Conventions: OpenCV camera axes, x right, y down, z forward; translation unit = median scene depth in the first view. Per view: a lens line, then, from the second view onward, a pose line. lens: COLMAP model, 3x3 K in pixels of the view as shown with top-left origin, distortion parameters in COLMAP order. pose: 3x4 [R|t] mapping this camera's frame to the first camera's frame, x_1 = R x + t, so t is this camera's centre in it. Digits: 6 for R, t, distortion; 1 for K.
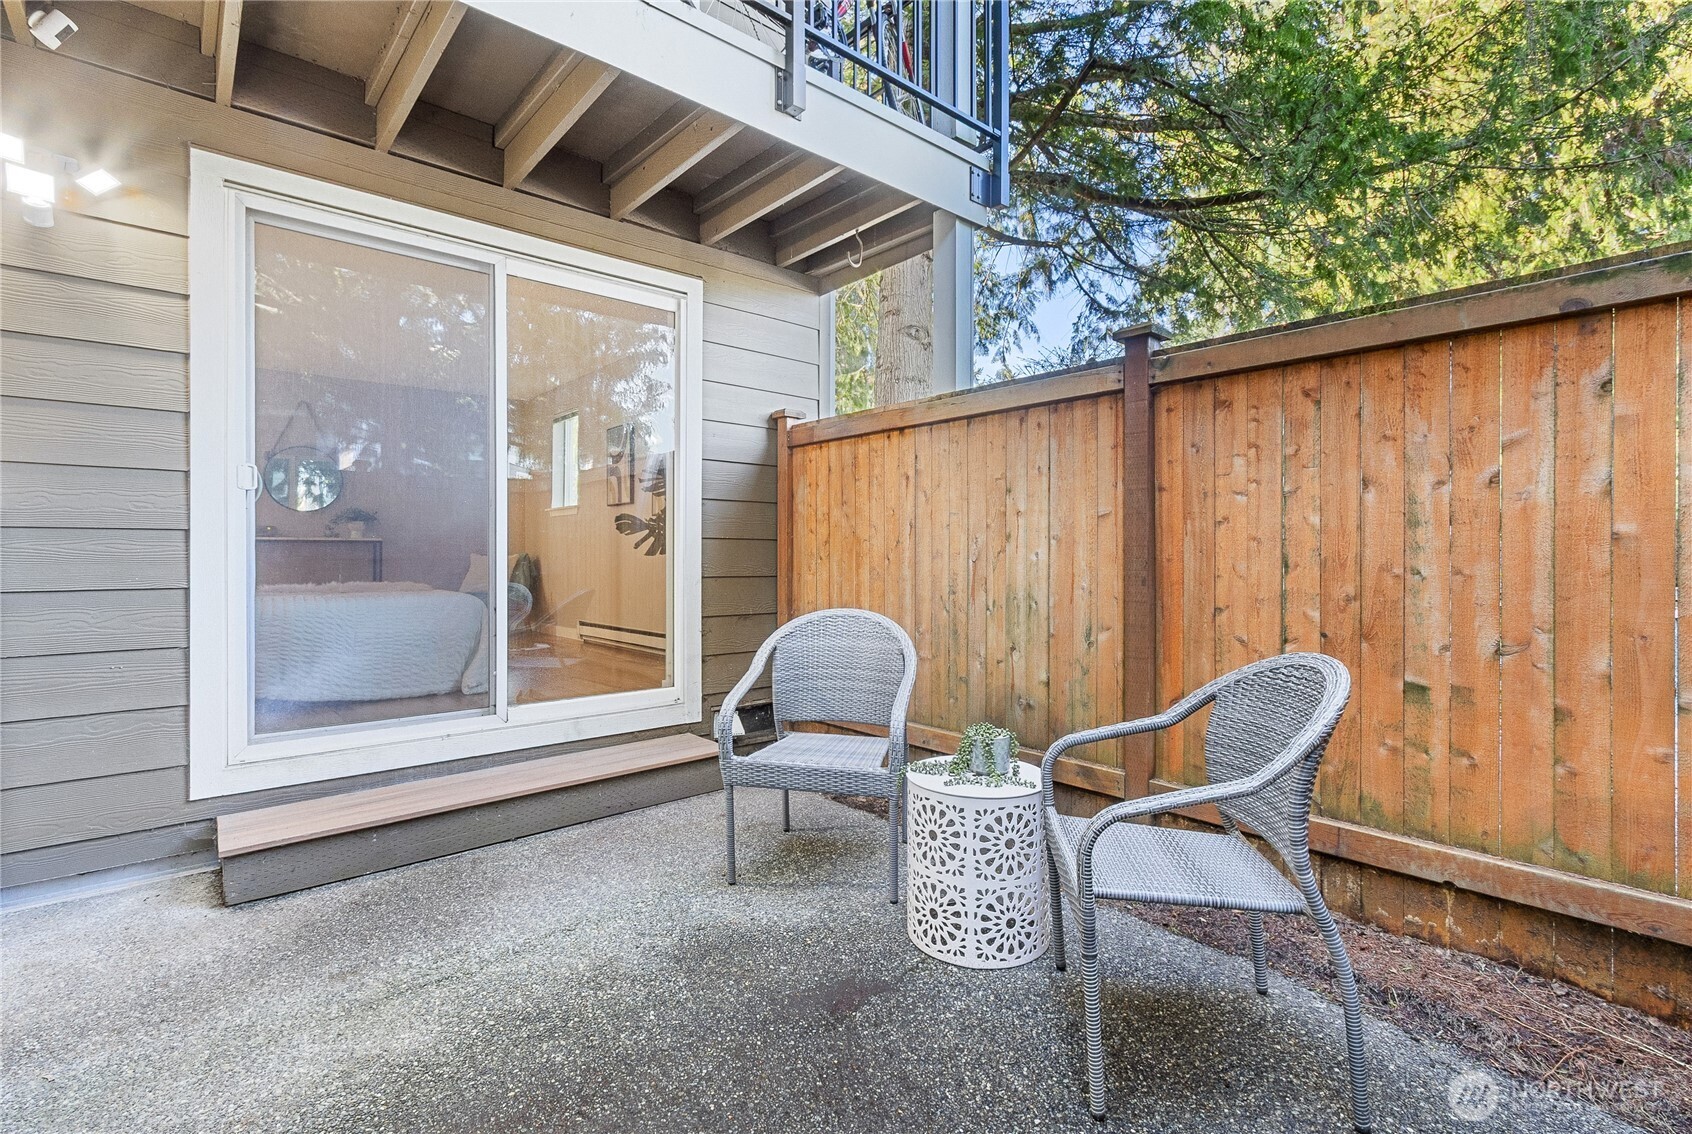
lens RADIAL K [[789.2, 0, 847.3], [0, 789.2, 559.9], [0, 0, 1]] dist [0.008627, -0.001714]
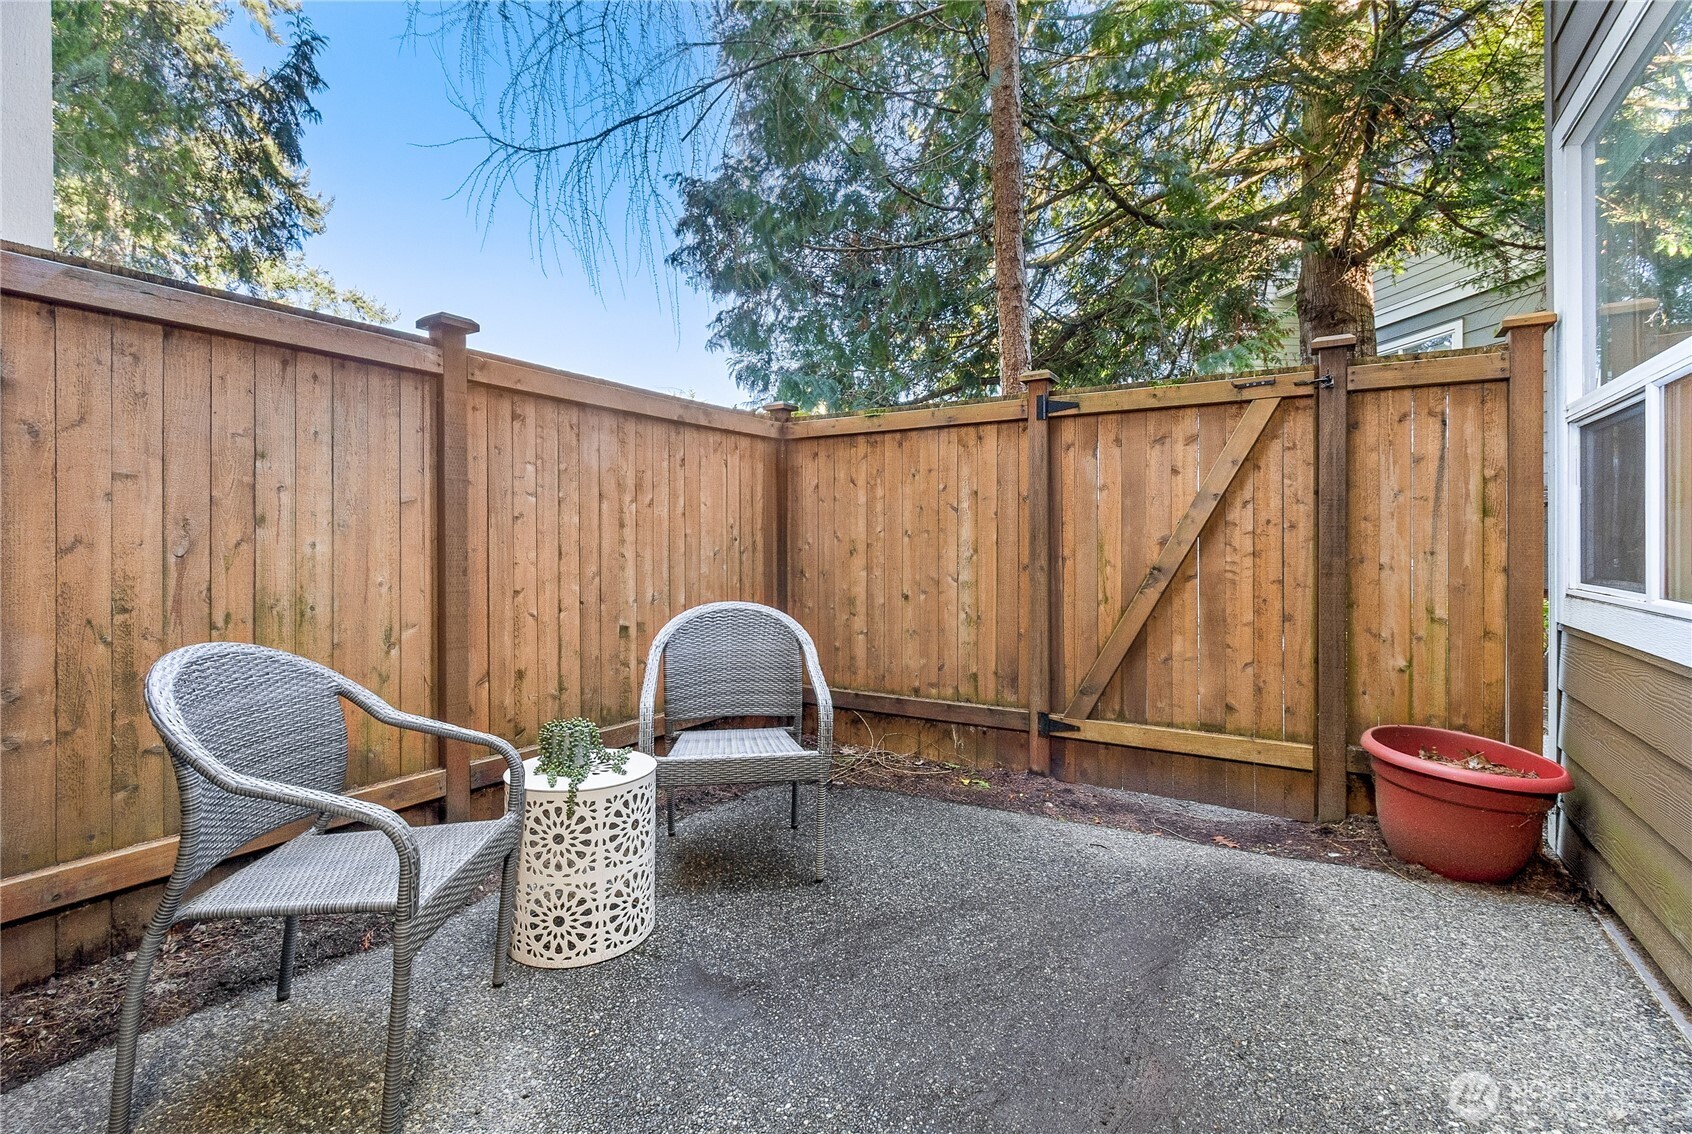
lens RADIAL K [[789.2, 0, 841.3], [0, 789.2, 550.1], [0, 0, 1]] dist [0.008627, -0.001714]
pose [[-0.312137, -0.001543, 0.950036, -0.798589], [0.012078, 0.999911, 0.005593, -0.000029], [-0.949960, 0.013221, -0.312091, 0.918069]]
